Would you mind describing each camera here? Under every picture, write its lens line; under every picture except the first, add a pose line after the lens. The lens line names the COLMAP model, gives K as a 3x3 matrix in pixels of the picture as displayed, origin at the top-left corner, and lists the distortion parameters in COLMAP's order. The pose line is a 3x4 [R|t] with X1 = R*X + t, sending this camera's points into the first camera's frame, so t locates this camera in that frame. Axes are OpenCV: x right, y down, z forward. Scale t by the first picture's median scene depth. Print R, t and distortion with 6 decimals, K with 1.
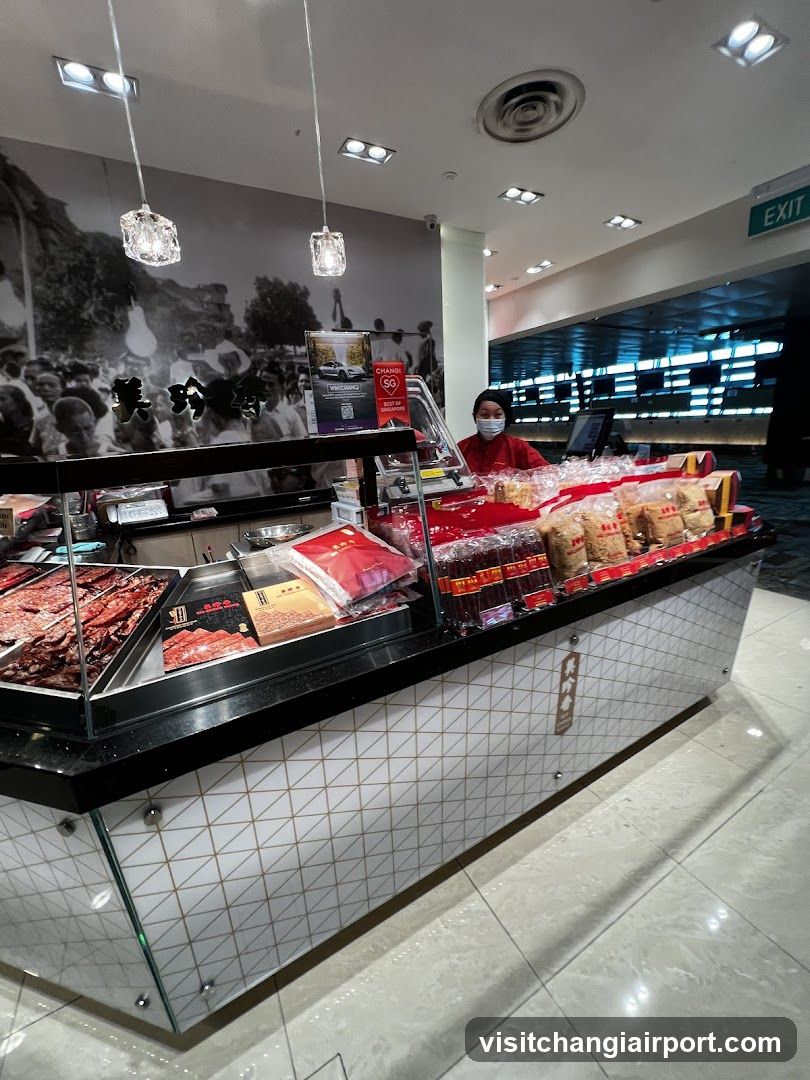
lens RADIAL K [[436.7, 0, 407.7], [0, 436.7, 541.6], [0, 0, 1]] dist [-0.014876, 0.003244]
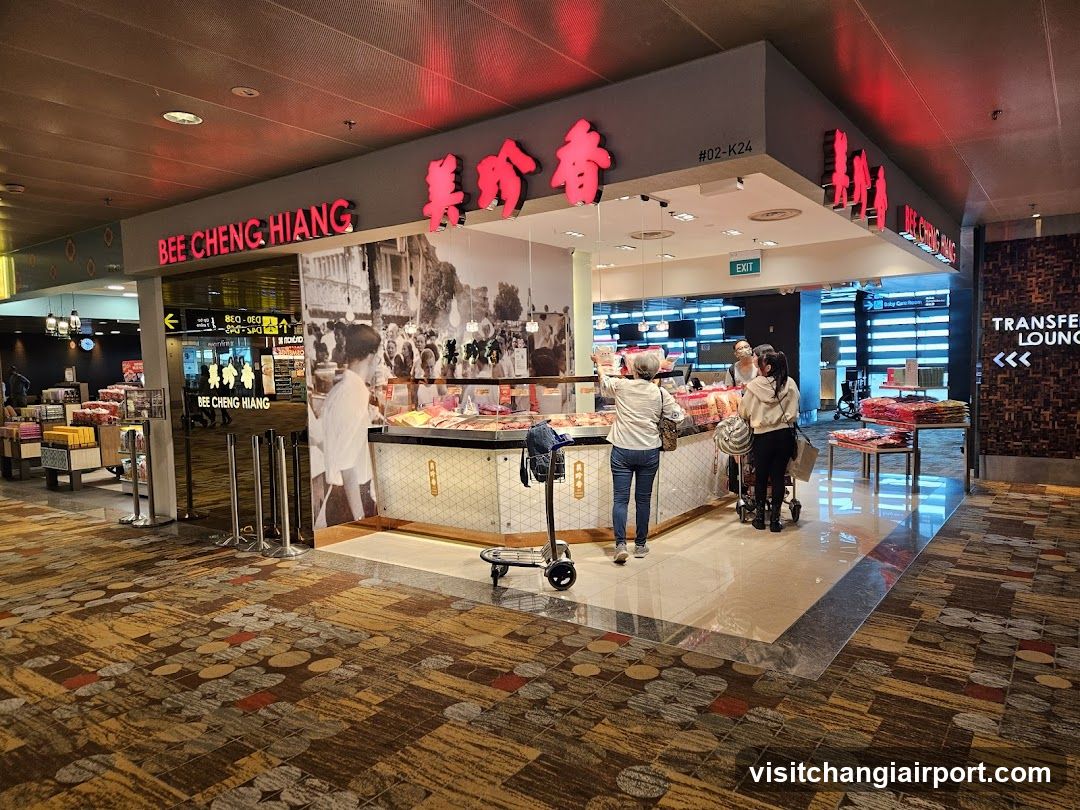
lens RADIAL K [[726.4, 0, 559.6], [0, 726.4, 422.5], [0, 0, 1]] dist [0.055482, -0.031447]
pose [[0.901983, -0.008512, 0.431688, -1.387110], [0.094897, 0.979267, -0.178972, 0.455996], [-0.421214, 0.202396, 0.884090, -1.510197]]
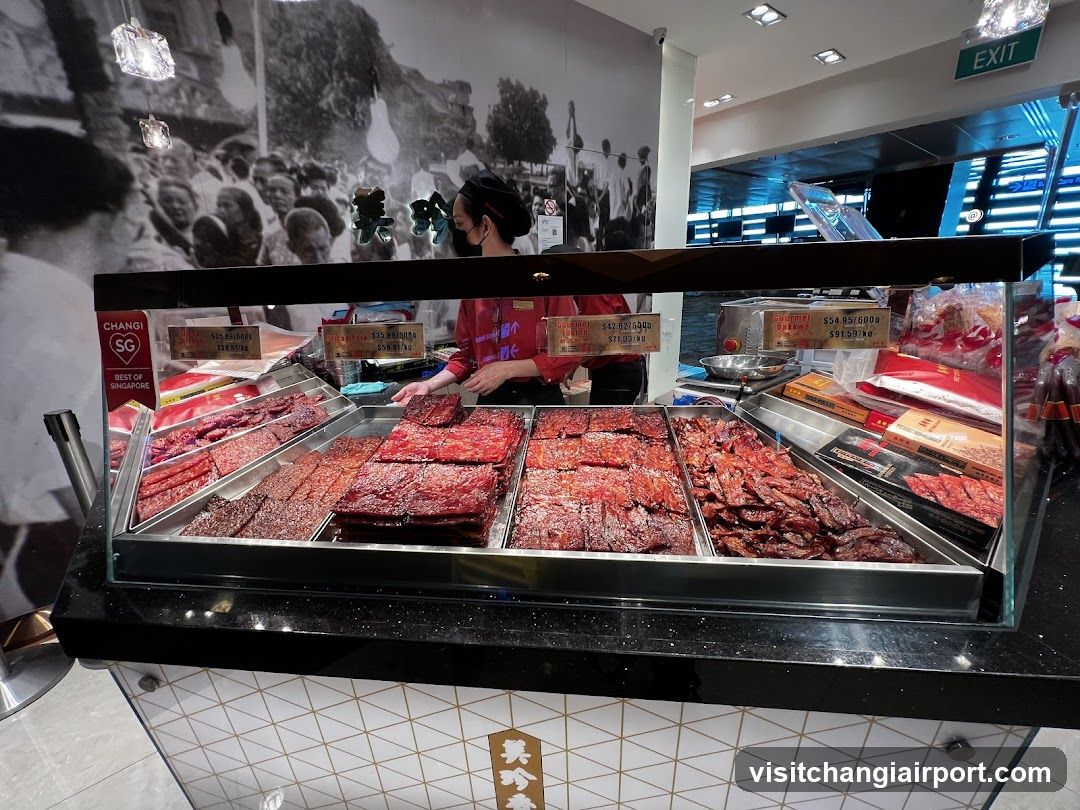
lens RADIAL K [[436.7, 0, 533.4], [0, 436.7, 407.1], [0, 0, 1]] dist [-0.014876, 0.003244]
pose [[0.987781, -0.033699, 0.152160, -0.445841], [0.027732, 0.998767, 0.041173, 0.010279], [-0.153360, -0.036450, 0.987498, 0.117681]]
